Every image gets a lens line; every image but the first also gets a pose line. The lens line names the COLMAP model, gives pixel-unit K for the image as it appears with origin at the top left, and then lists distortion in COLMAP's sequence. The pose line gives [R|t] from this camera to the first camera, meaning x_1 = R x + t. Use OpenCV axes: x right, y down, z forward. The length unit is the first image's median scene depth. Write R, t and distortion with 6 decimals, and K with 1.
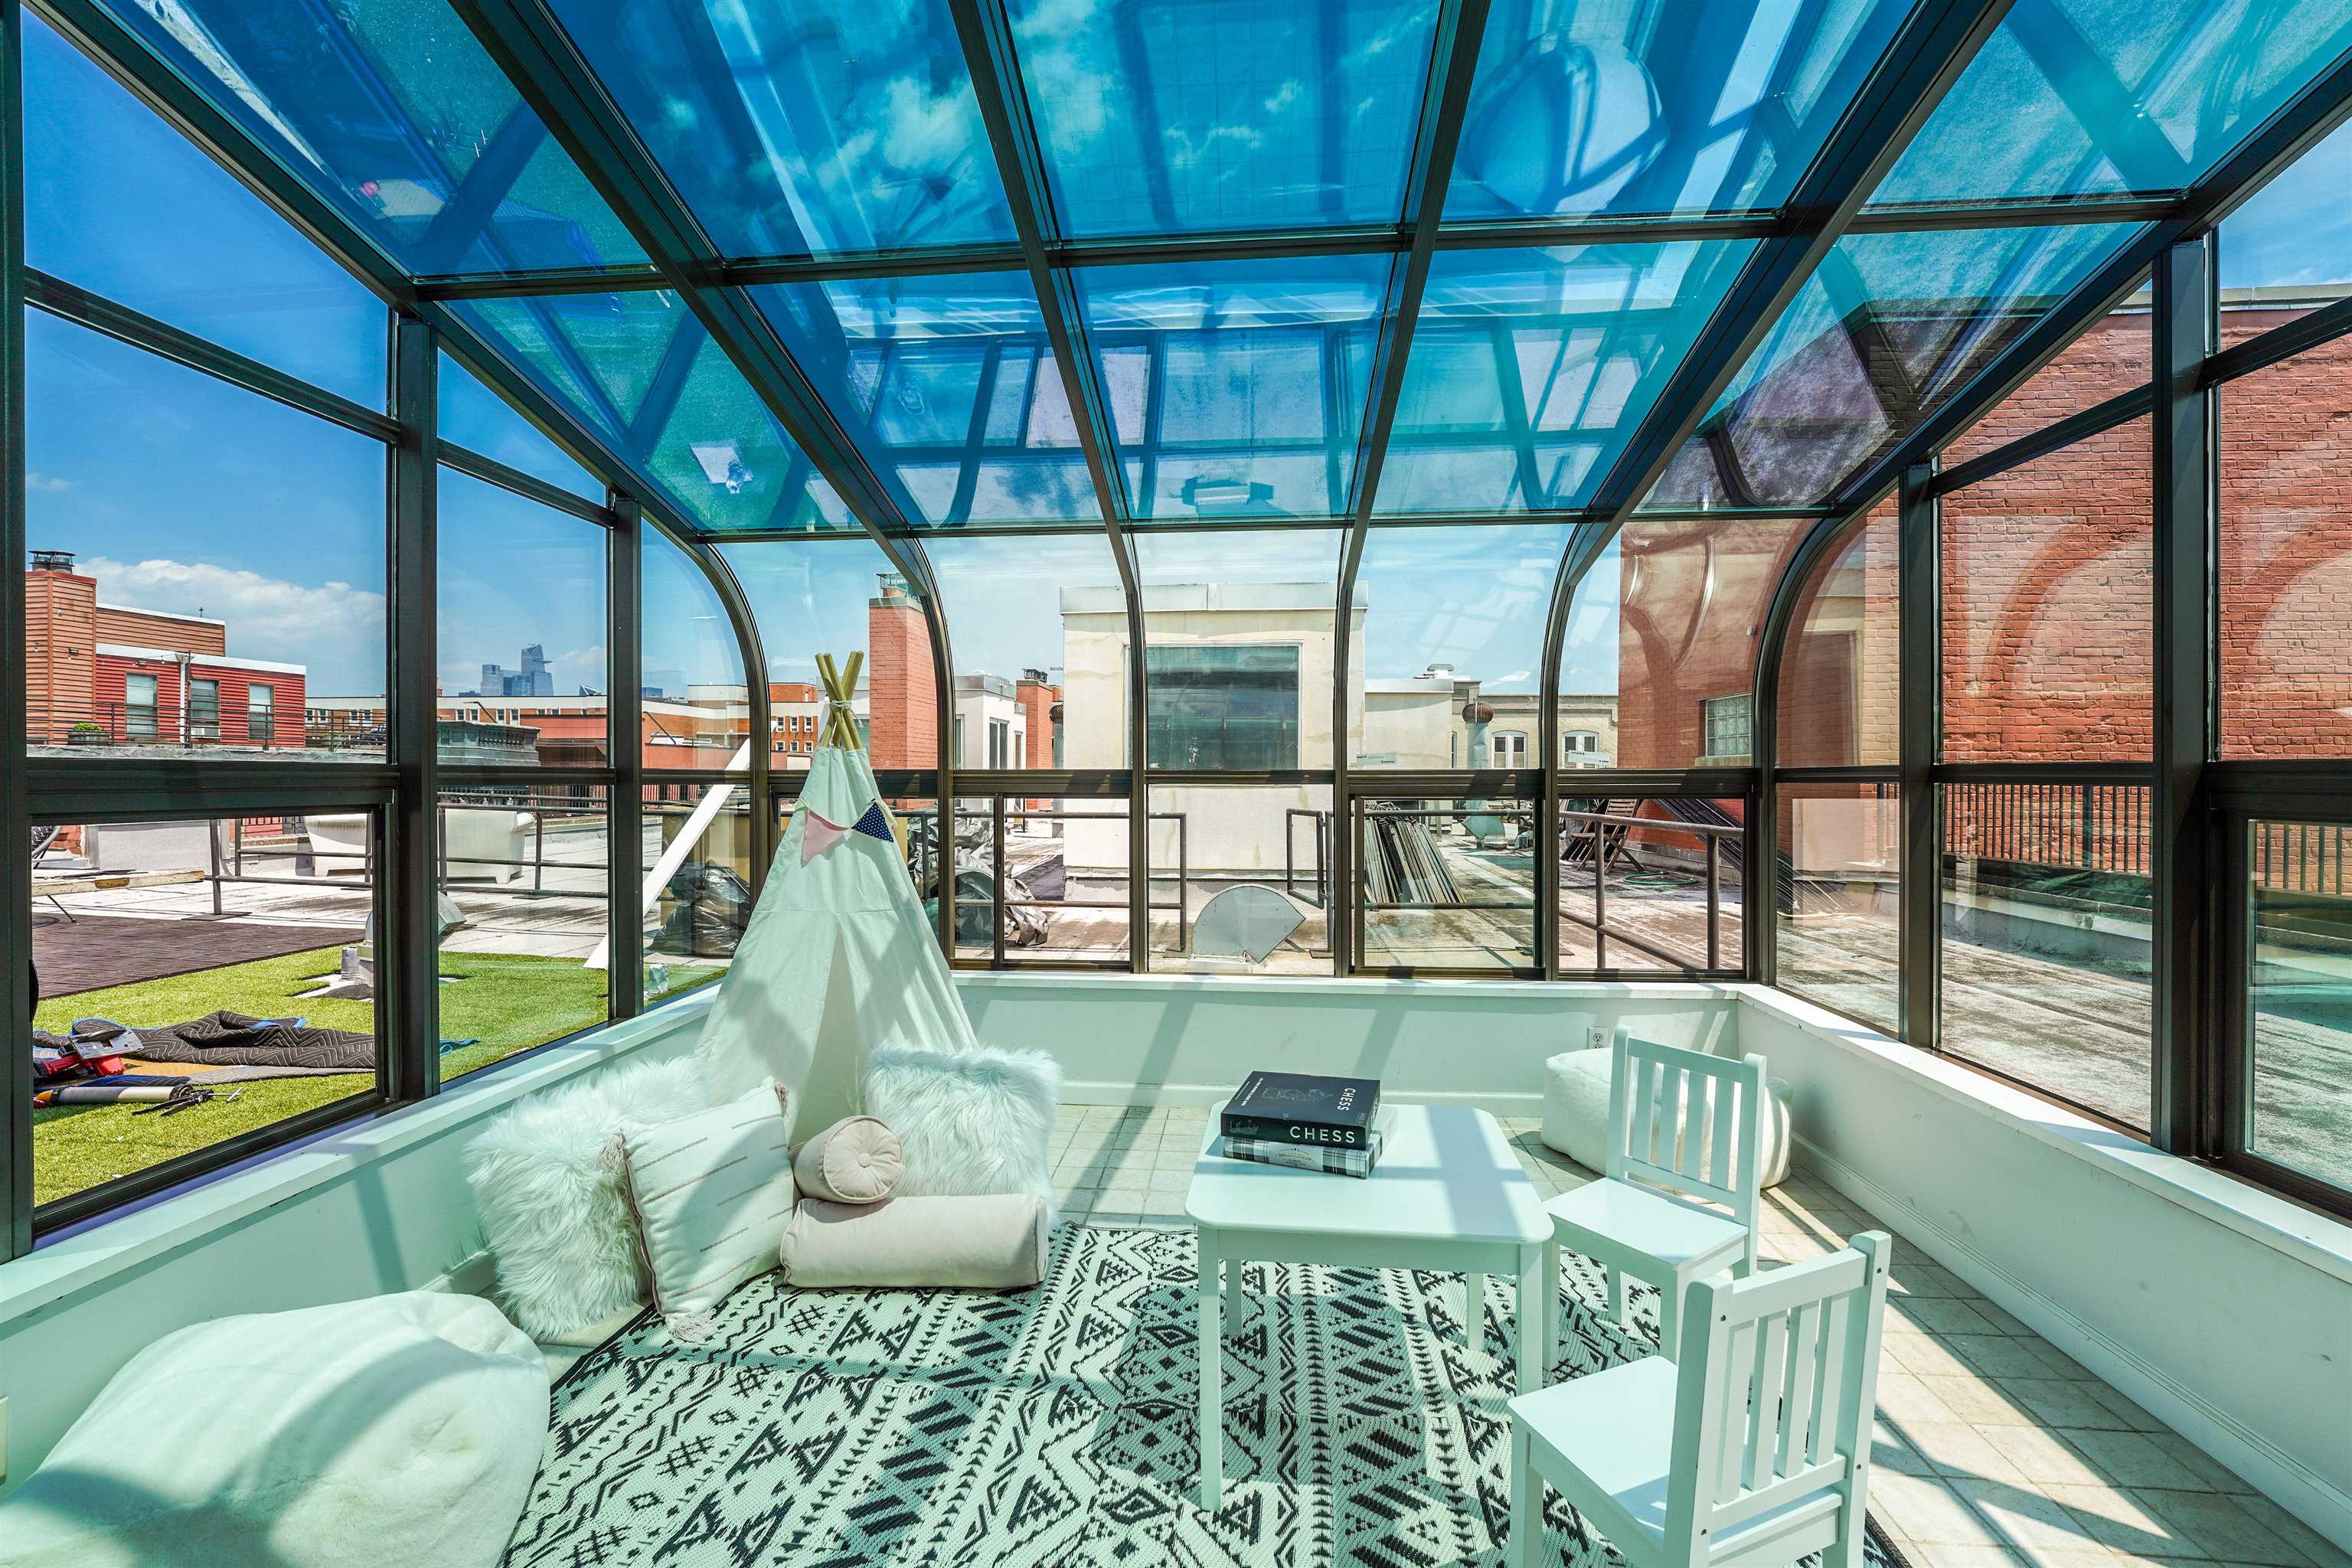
lens RADIAL K [[954.5, 0, 1175.9], [0, 954.5, 792.7], [0, 0, 1]] dist [-0.022822, 0.003909]
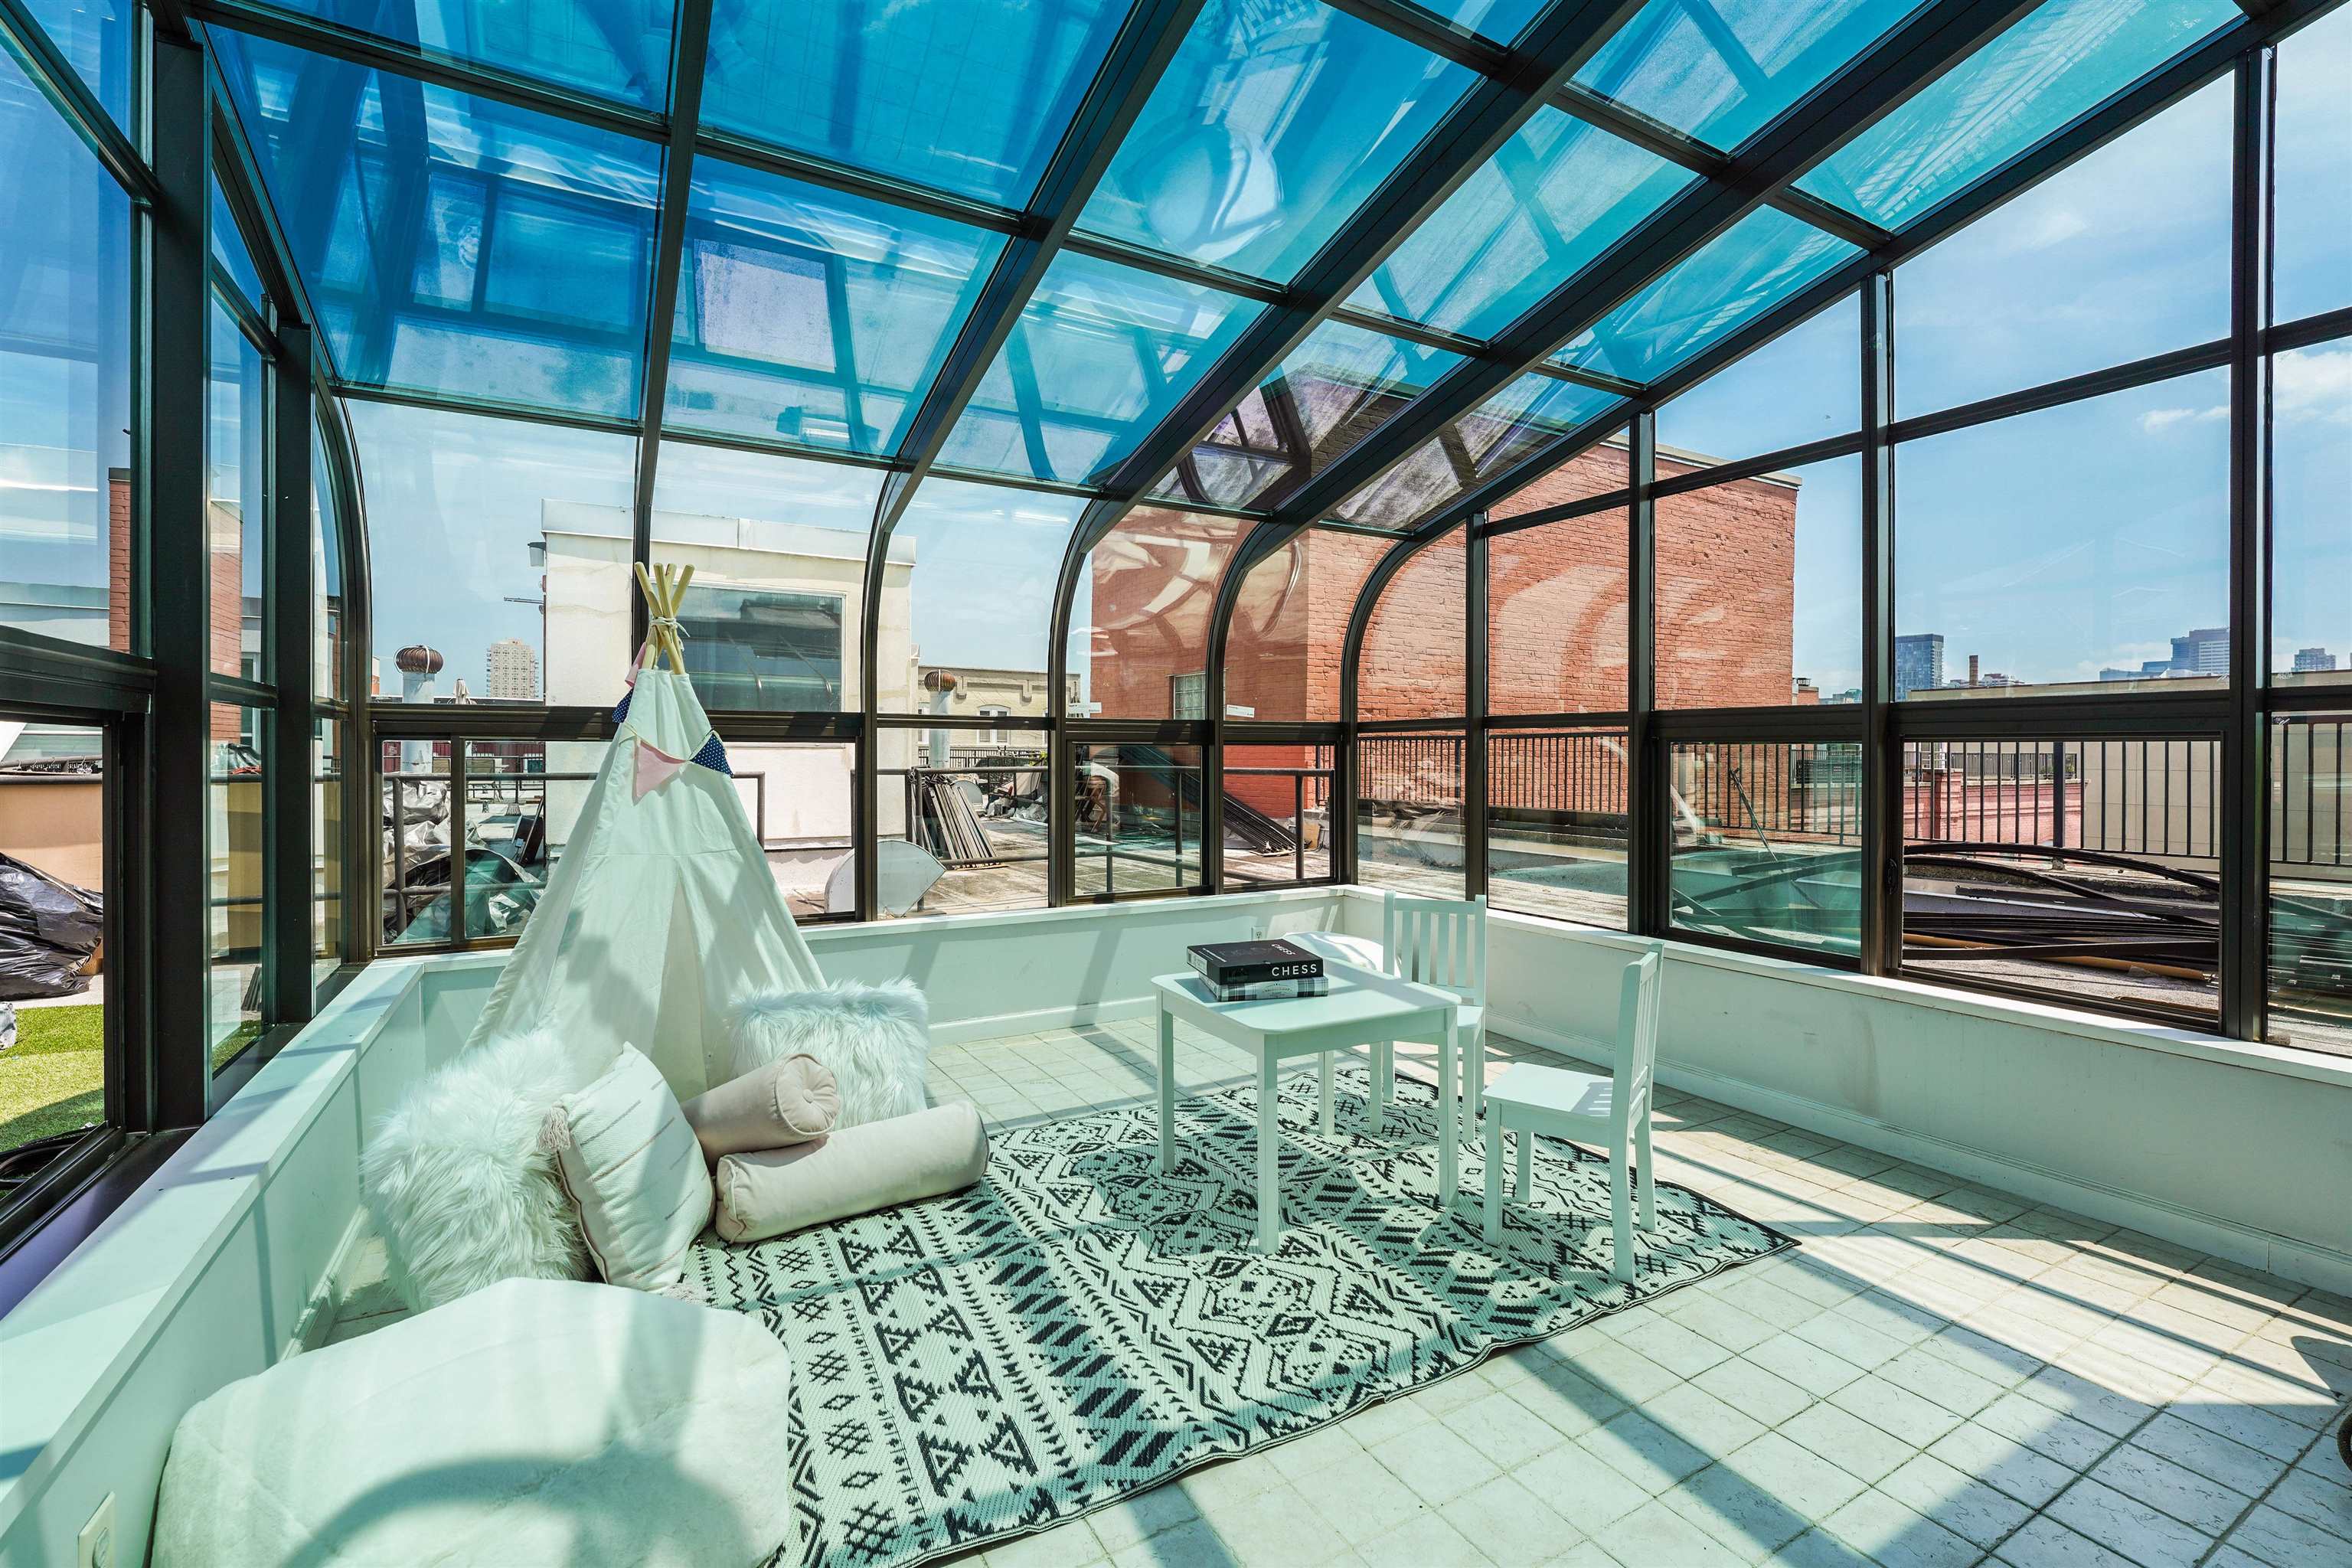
lens RADIAL K [[1023.0, 0, 1184.6], [0, 1023.0, 767.9], [0, 0, 1]] dist [-0.018851, -0.000668]
pose [[0.822297, -0.008989, 0.568988, -0.640891], [0.008960, 0.999956, 0.002847, 0.057427], [-0.568988, 0.002757, 0.822341, -0.075113]]
